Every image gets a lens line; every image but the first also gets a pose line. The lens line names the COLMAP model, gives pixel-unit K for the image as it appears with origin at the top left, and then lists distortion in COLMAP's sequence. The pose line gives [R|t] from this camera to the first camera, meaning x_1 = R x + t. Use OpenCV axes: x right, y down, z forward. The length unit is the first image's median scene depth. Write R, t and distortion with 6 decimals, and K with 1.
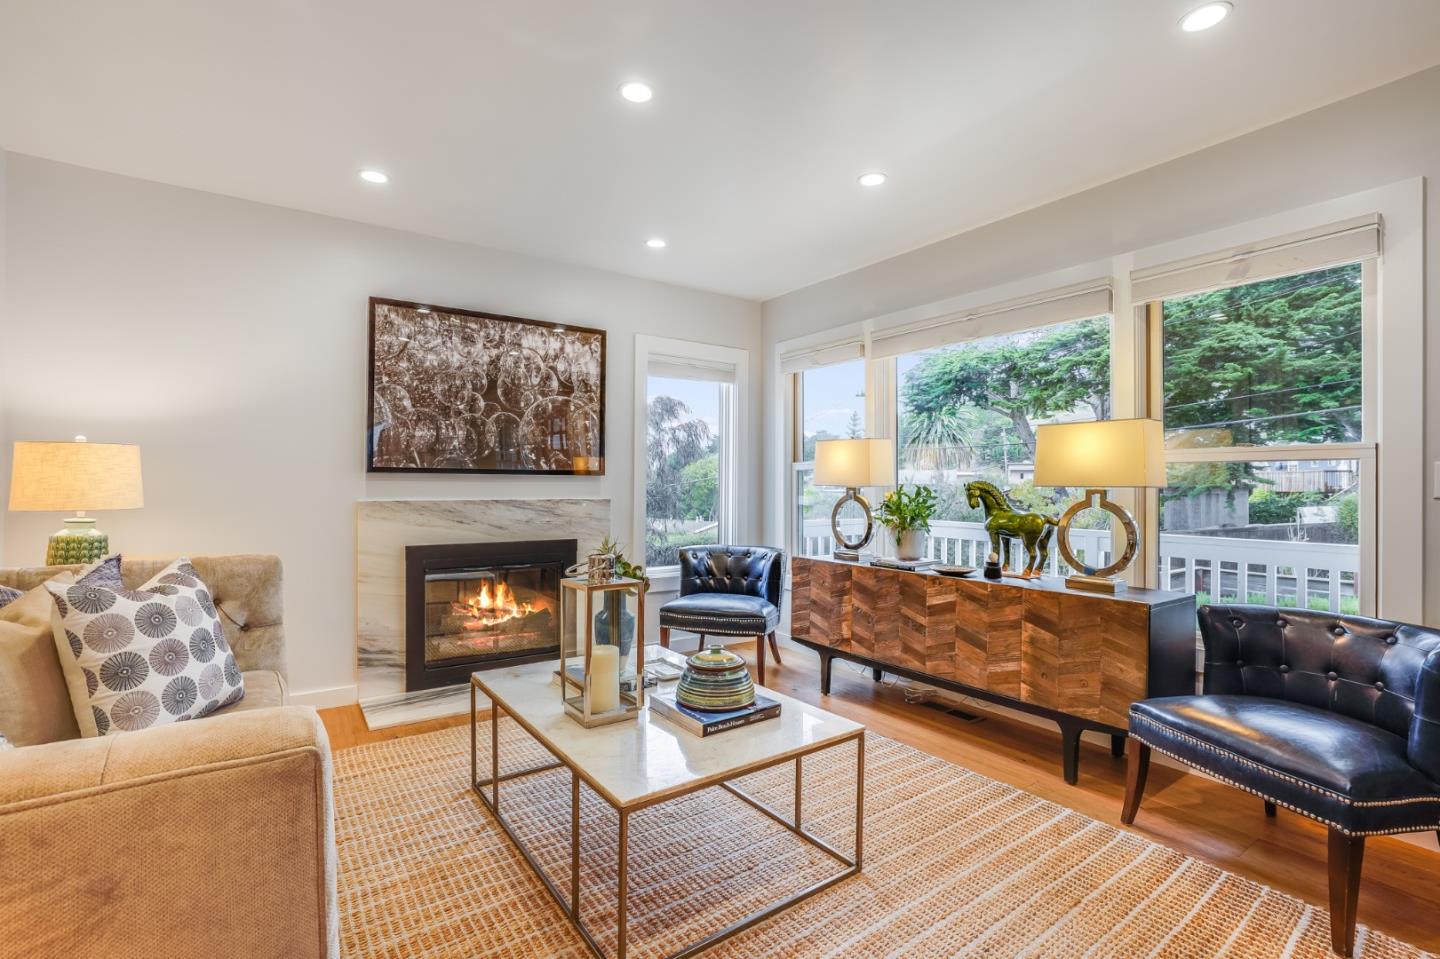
lens RADIAL K [[661.3, 0, 691.2], [0, 661.3, 483.9], [0, 0, 1]] dist [-0.035879, 0.006027]
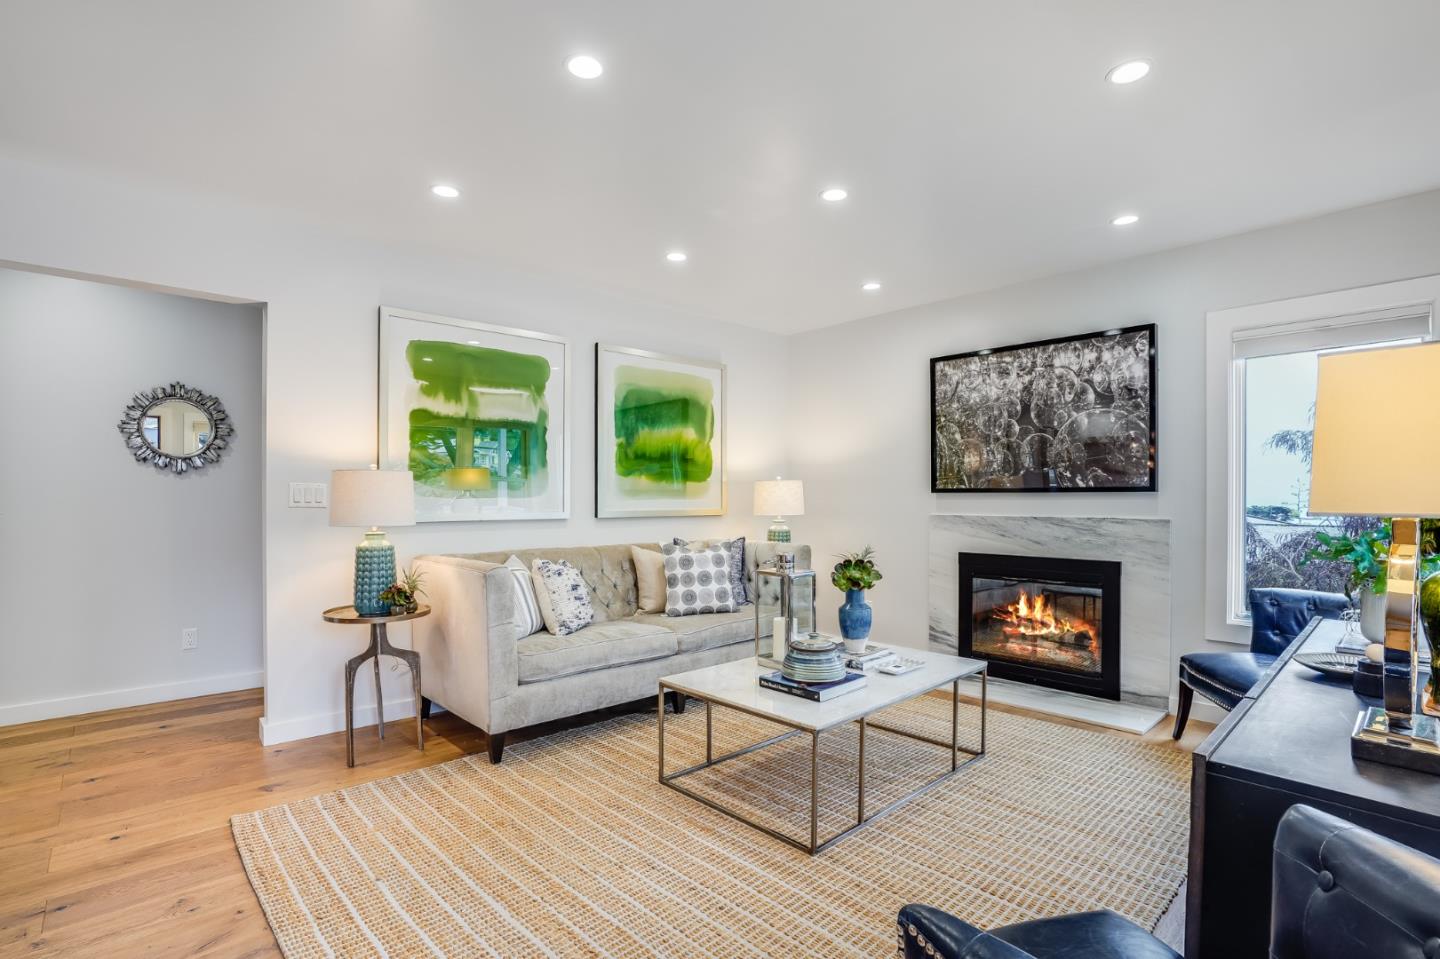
lens RADIAL K [[661.3, 0, 718.2], [0, 661.3, 488.3], [0, 0, 1]] dist [-0.035879, 0.006027]
pose [[0.166552, -0.017316, -0.985881, 0.663203], [0.001511, 0.999849, -0.017306, -0.004077], [0.986032, 0.001393, 0.166553, 0.326367]]
